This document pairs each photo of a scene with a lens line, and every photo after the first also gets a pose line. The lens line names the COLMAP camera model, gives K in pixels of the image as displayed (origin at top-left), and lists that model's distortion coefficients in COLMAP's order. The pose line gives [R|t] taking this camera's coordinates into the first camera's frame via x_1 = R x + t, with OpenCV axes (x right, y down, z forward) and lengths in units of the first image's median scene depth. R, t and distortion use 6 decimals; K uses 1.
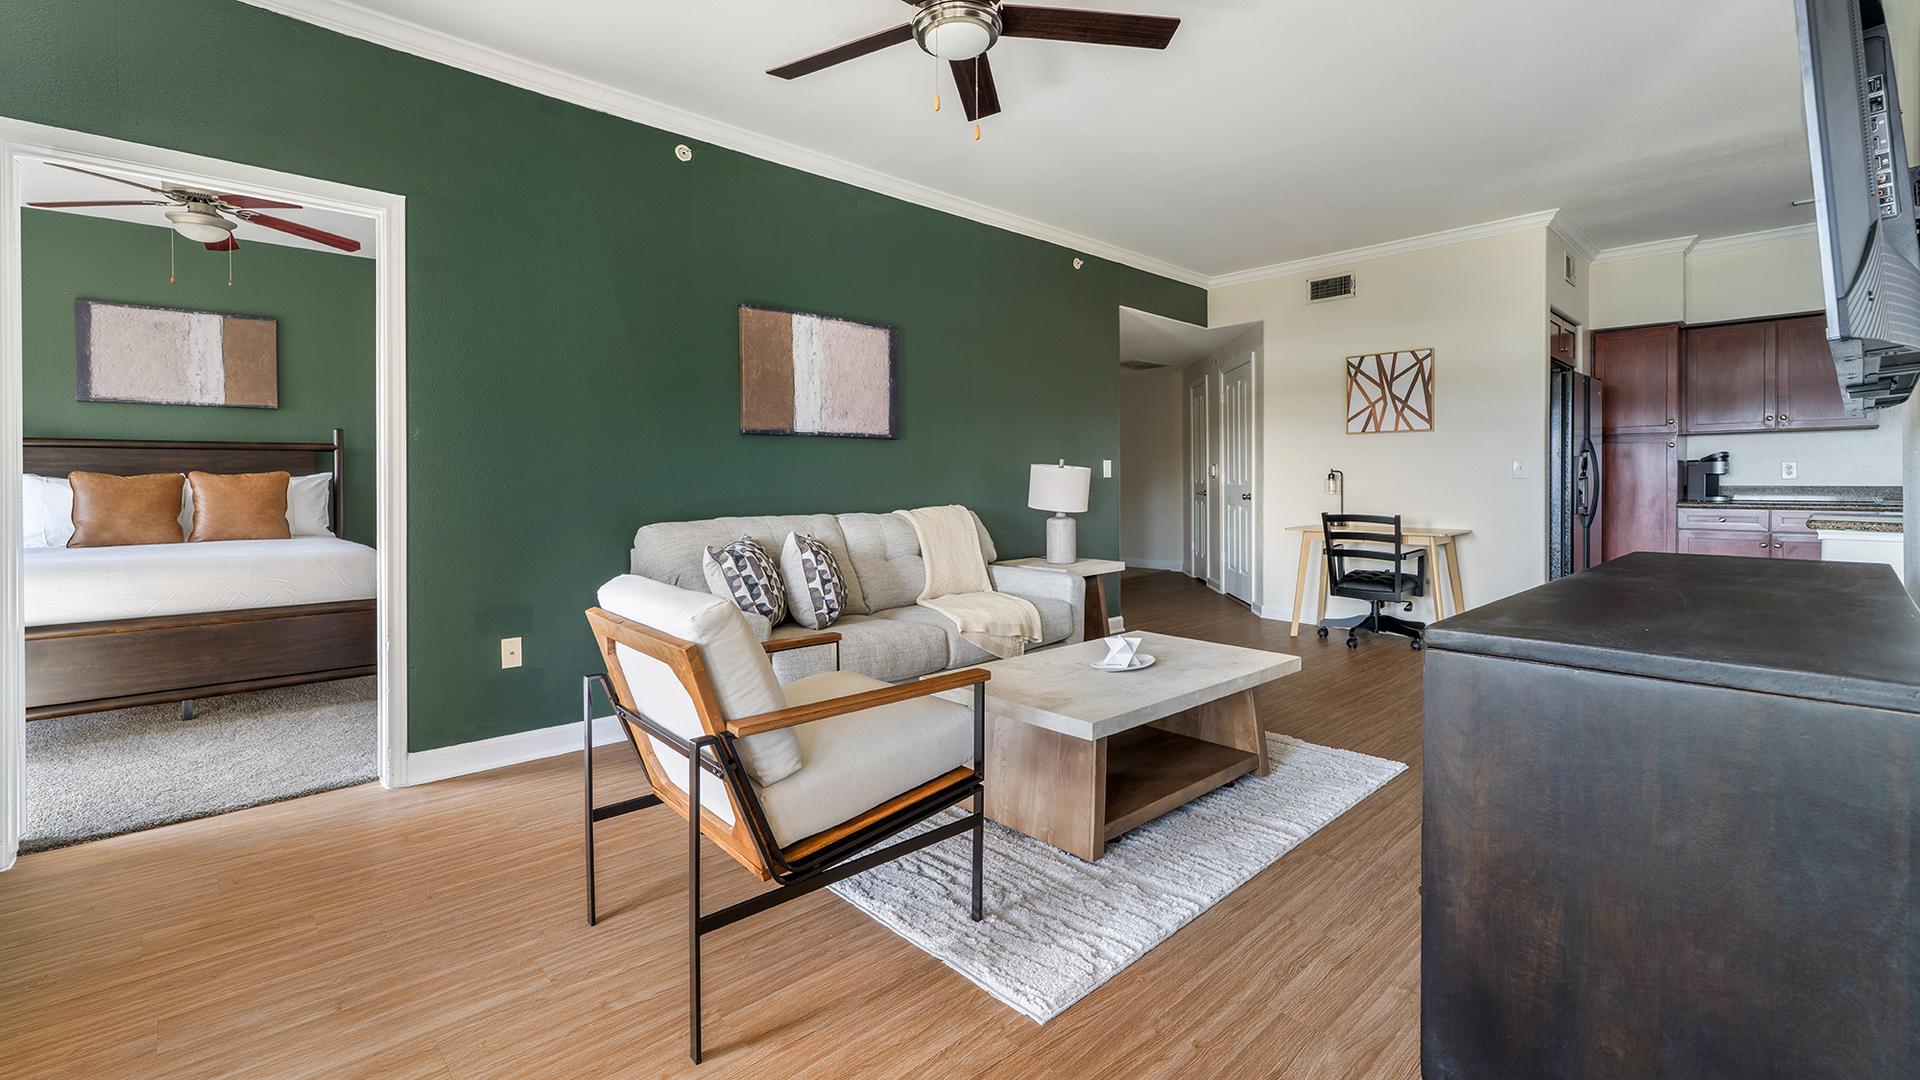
lens RADIAL K [[839.0, 0, 991.9], [0, 839.0, 488.5], [0, 0, 1]] dist [0.001208, -0.000905]
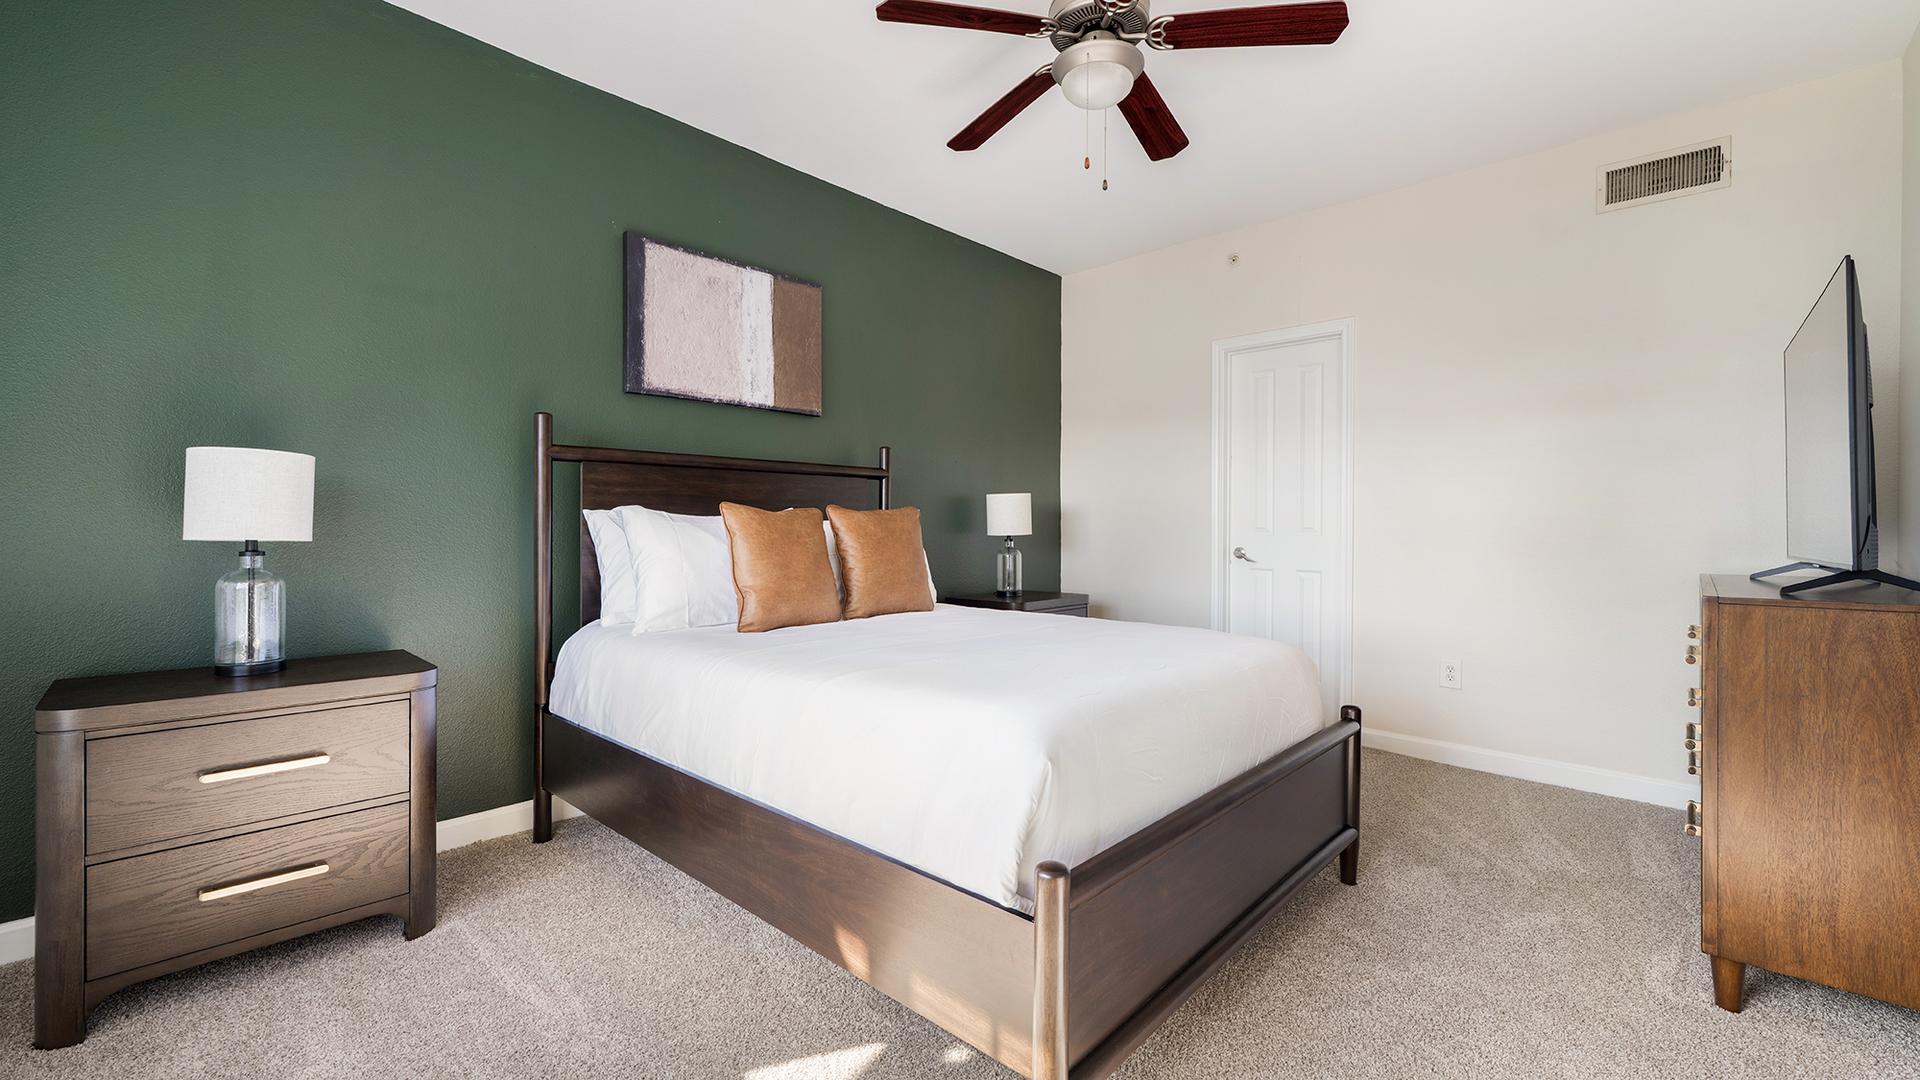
lens RADIAL K [[799.8, 0, 963.4], [0, 799.8, 525.9], [0, 0, 1]] dist [0.001690, -0.000118]
pose [[0.997590, 0.013524, 0.068049, -0.855338], [-0.013272, 0.999903, -0.004153, -0.003155], [-0.068098, 0.003240, 0.997673, 0.366330]]
